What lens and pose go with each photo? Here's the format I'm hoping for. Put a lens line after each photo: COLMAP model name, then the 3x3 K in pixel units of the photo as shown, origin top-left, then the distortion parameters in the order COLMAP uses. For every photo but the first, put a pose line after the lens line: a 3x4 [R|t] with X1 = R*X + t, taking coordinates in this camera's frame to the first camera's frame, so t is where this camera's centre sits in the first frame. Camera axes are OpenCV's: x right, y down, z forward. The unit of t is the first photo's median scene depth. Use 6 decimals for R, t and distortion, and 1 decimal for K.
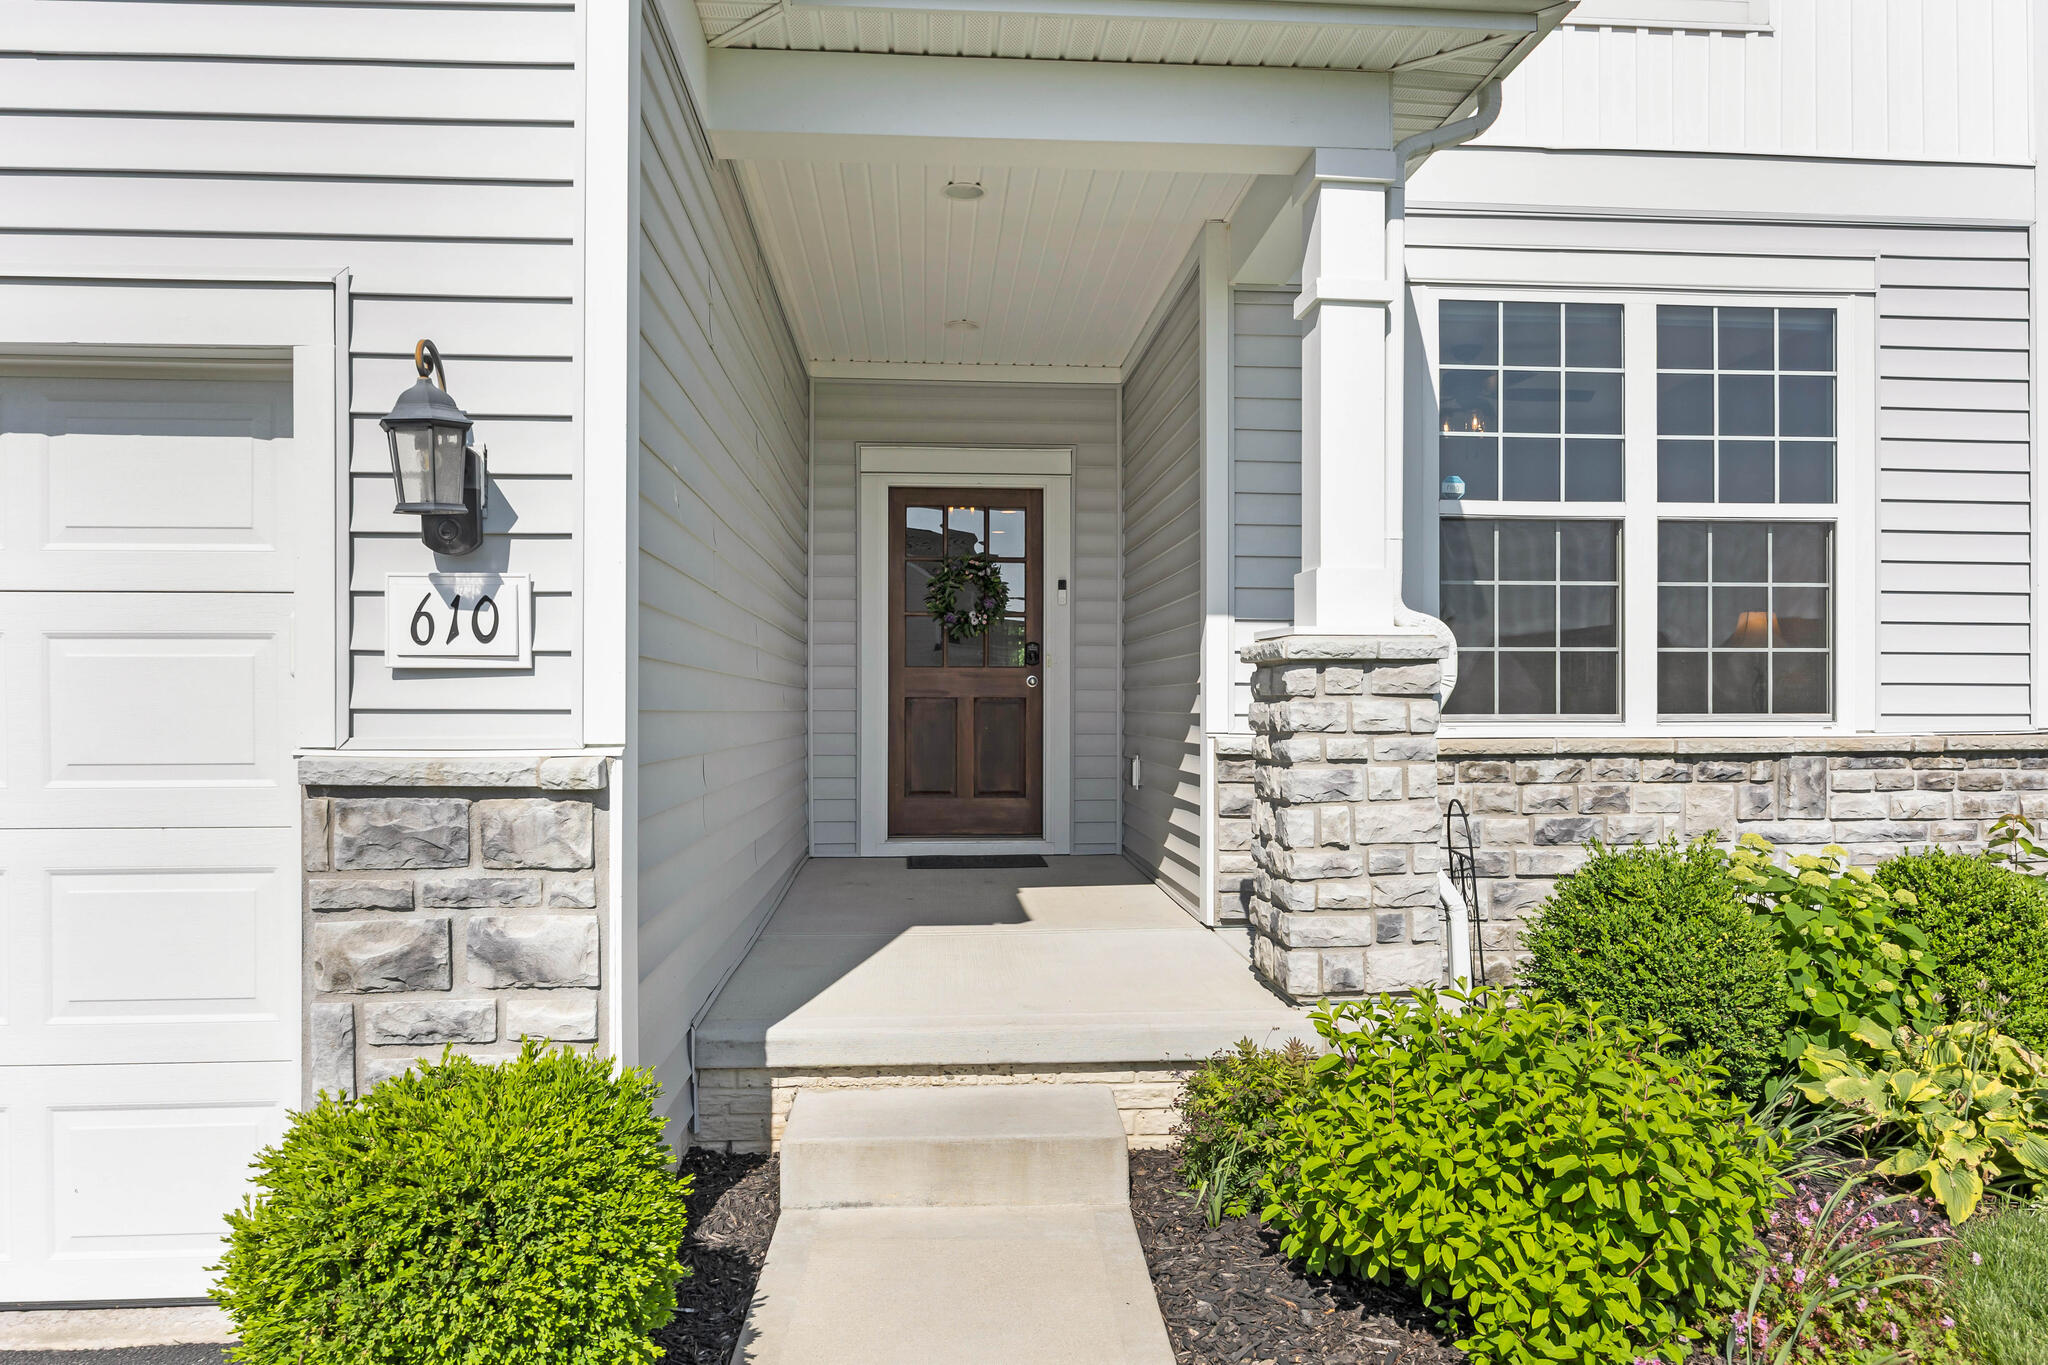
lens RADIAL K [[1381.6, 0, 1020.9], [0, 1381.6, 701.3], [0, 0, 1]] dist [-0.004833, -0.000059]
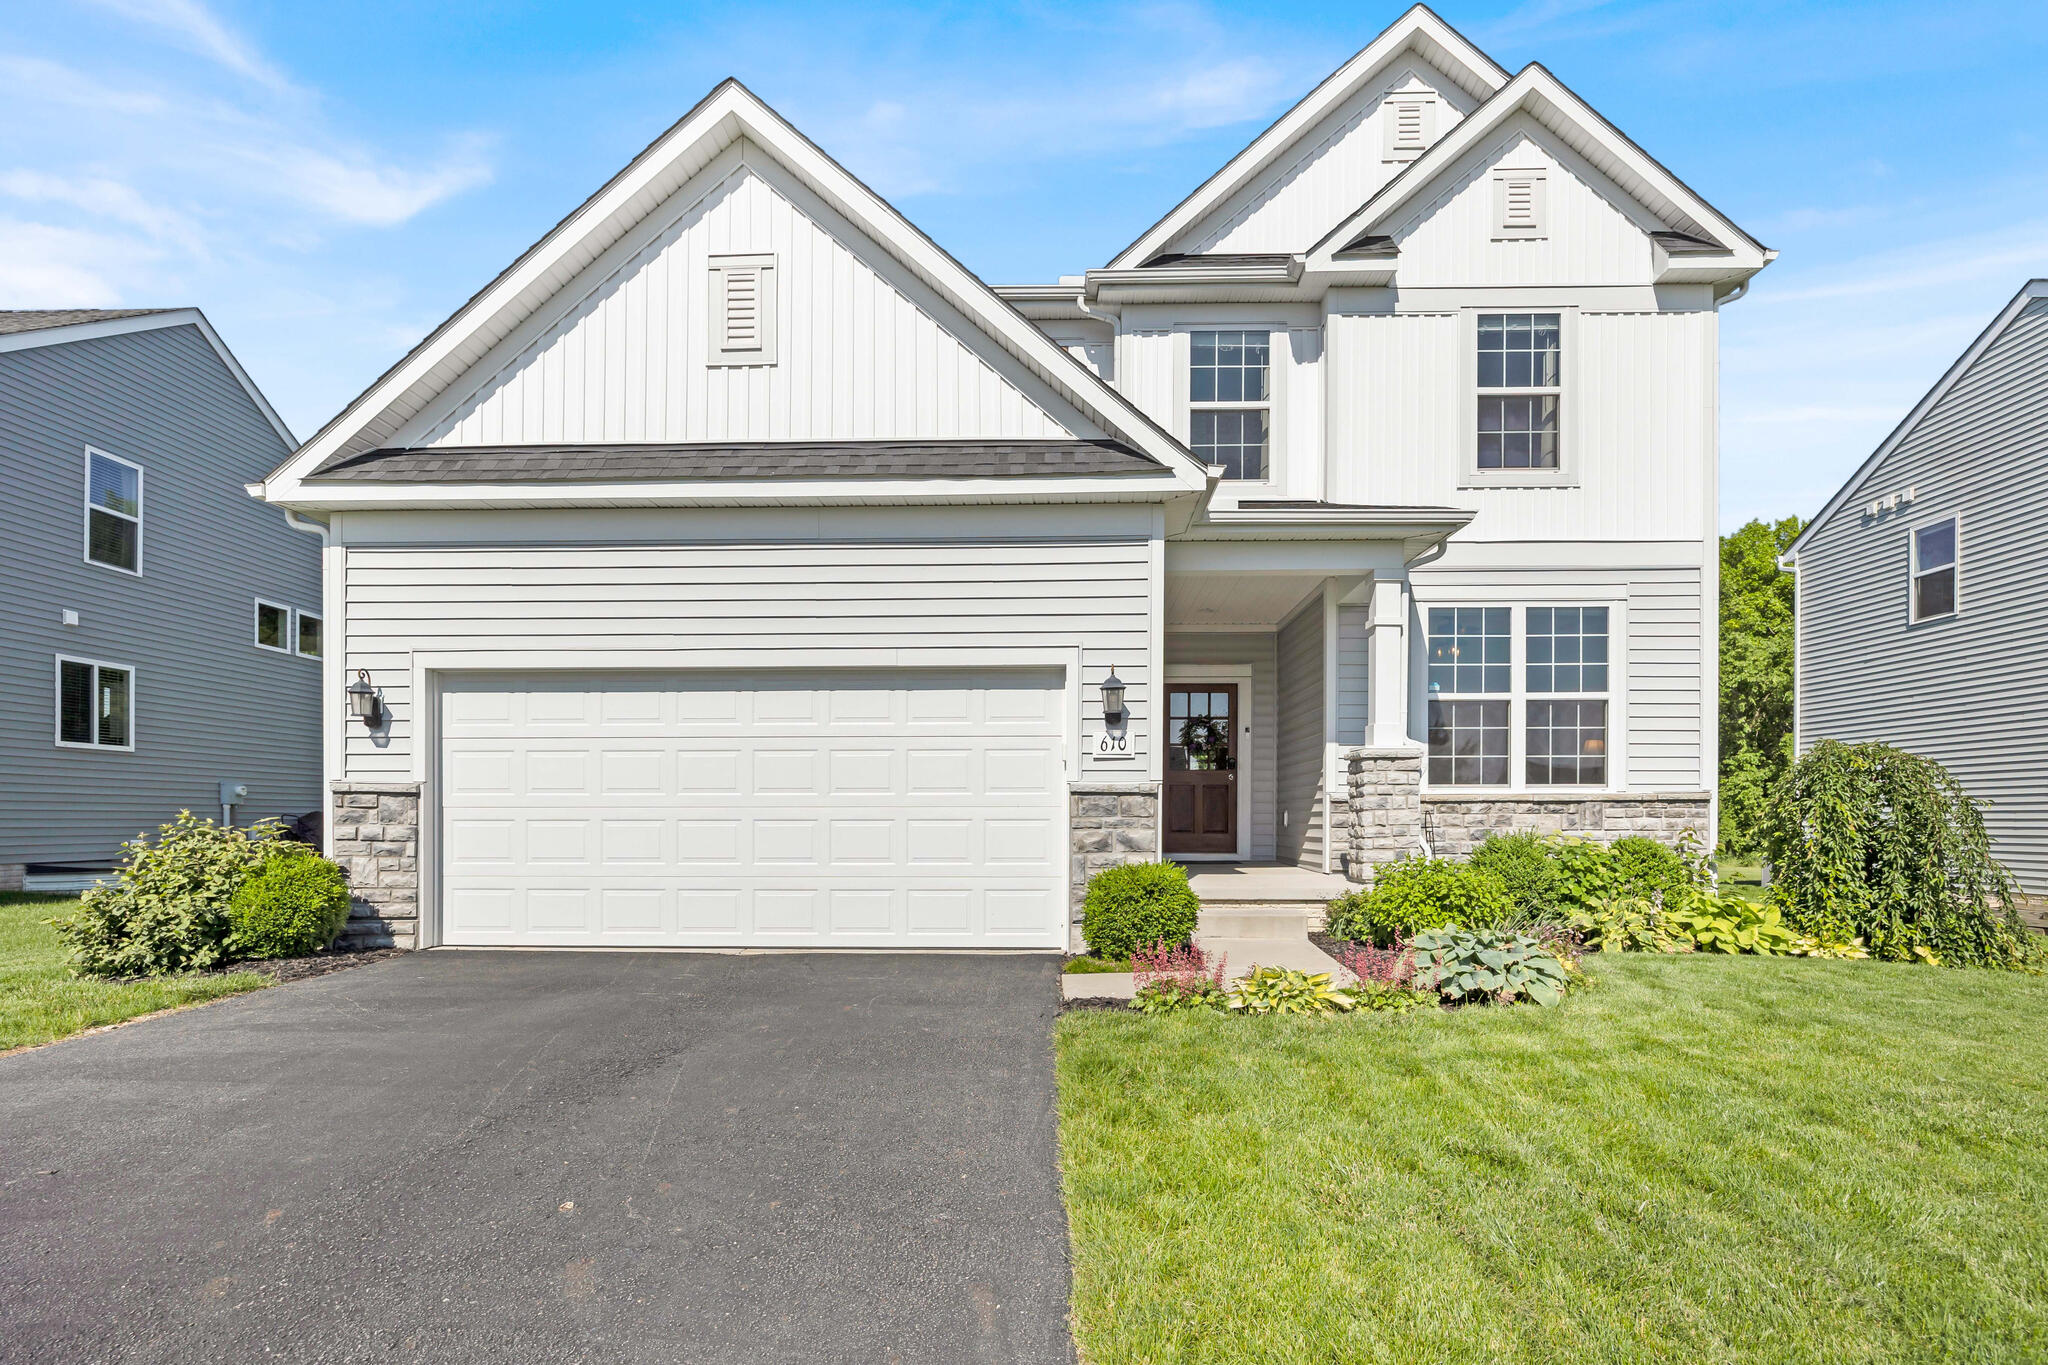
lens RADIAL K [[1023.1, 0, 1027.0], [0, 1023.1, 828.7], [0, 0, 1]] dist [-0.012376, -0.000613]
pose [[0.993053, 0.001494, -0.117656, -0.173102], [0.000092, 0.999909, 0.013469, 0.062839], [0.117665, -0.013386, 0.992963, -0.823280]]
